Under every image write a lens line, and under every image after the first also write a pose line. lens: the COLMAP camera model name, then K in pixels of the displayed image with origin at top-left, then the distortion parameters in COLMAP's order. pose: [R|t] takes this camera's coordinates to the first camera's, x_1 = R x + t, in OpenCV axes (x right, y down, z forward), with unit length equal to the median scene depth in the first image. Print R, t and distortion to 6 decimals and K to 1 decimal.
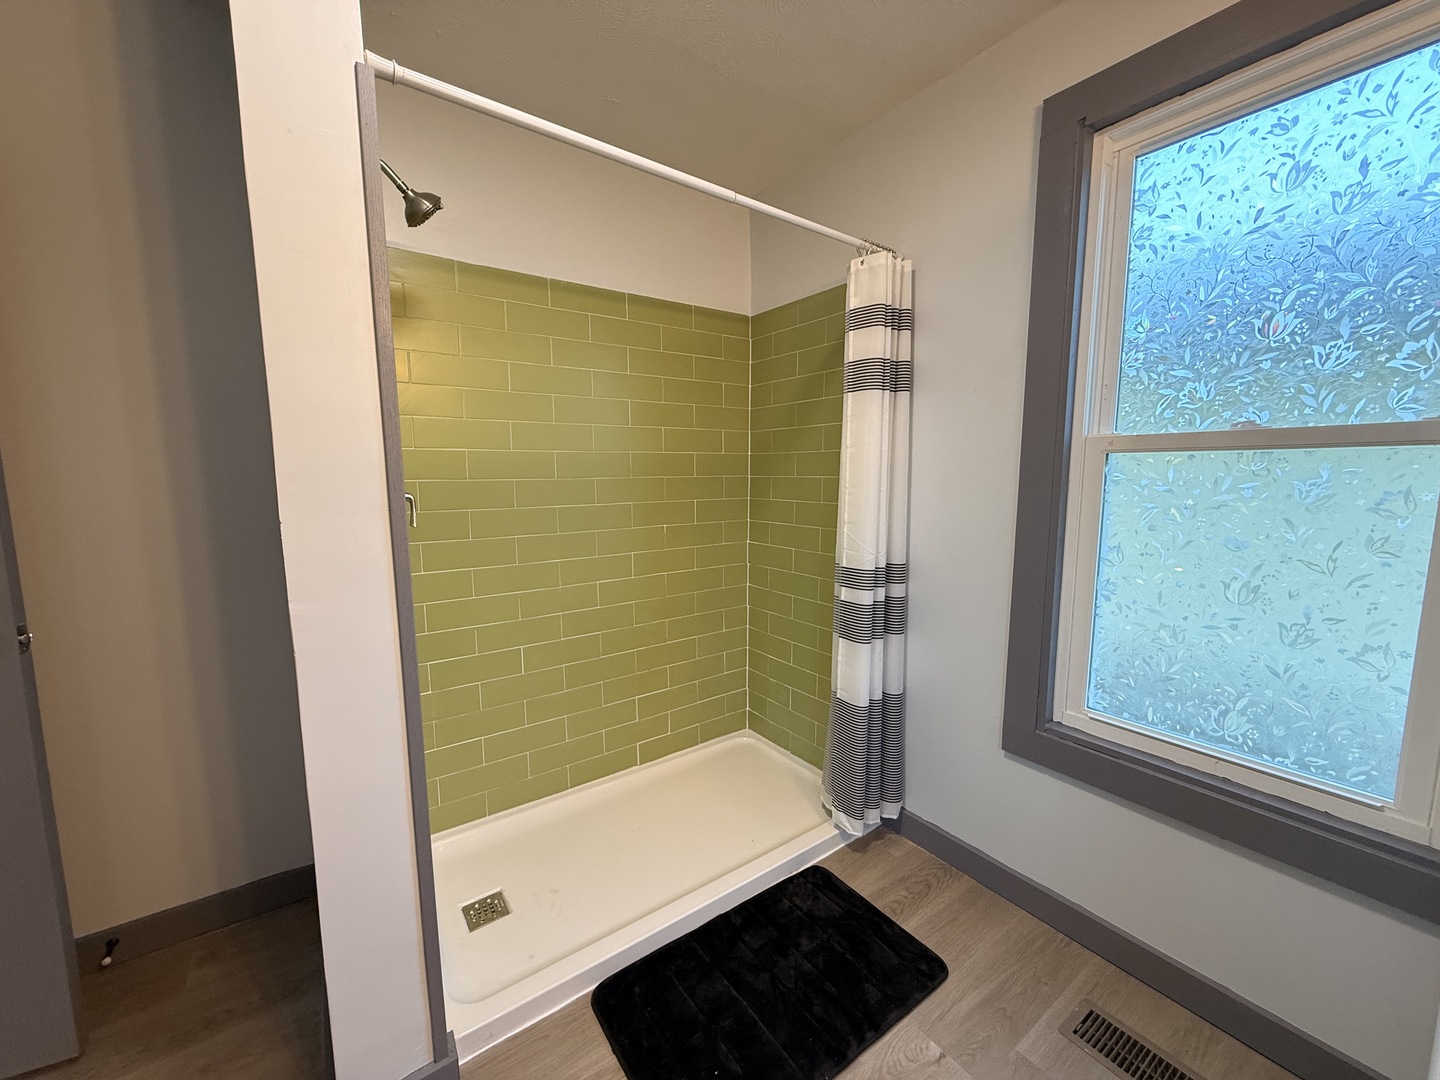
lens RADIAL K [[572.5, 0, 721.1], [0, 572.5, 540.7], [0, 0, 1]] dist [0.000476, 0.000539]
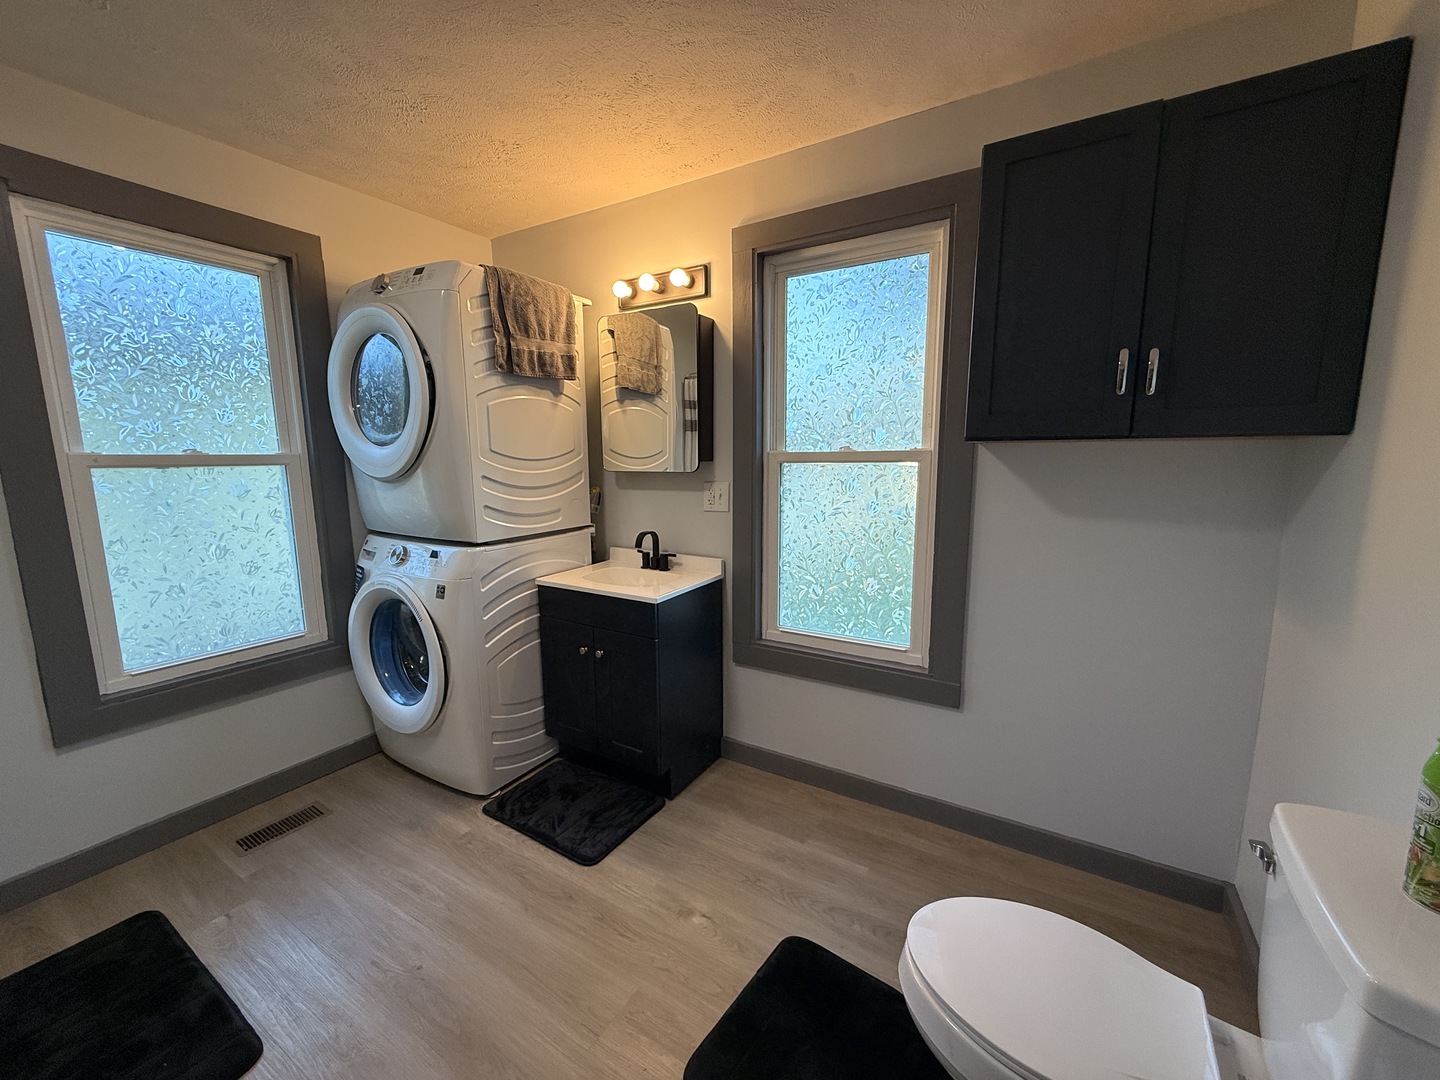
lens RADIAL K [[572.5, 0, 717.2], [0, 572.5, 543.5], [0, 0, 1]] dist [0.000476, 0.000539]
pose [[-0.384670, -0.134559, 0.913194, -1.172592], [0.117566, 0.974118, 0.193059, -0.084838], [-0.915536, 0.181625, -0.358895, 0.261226]]
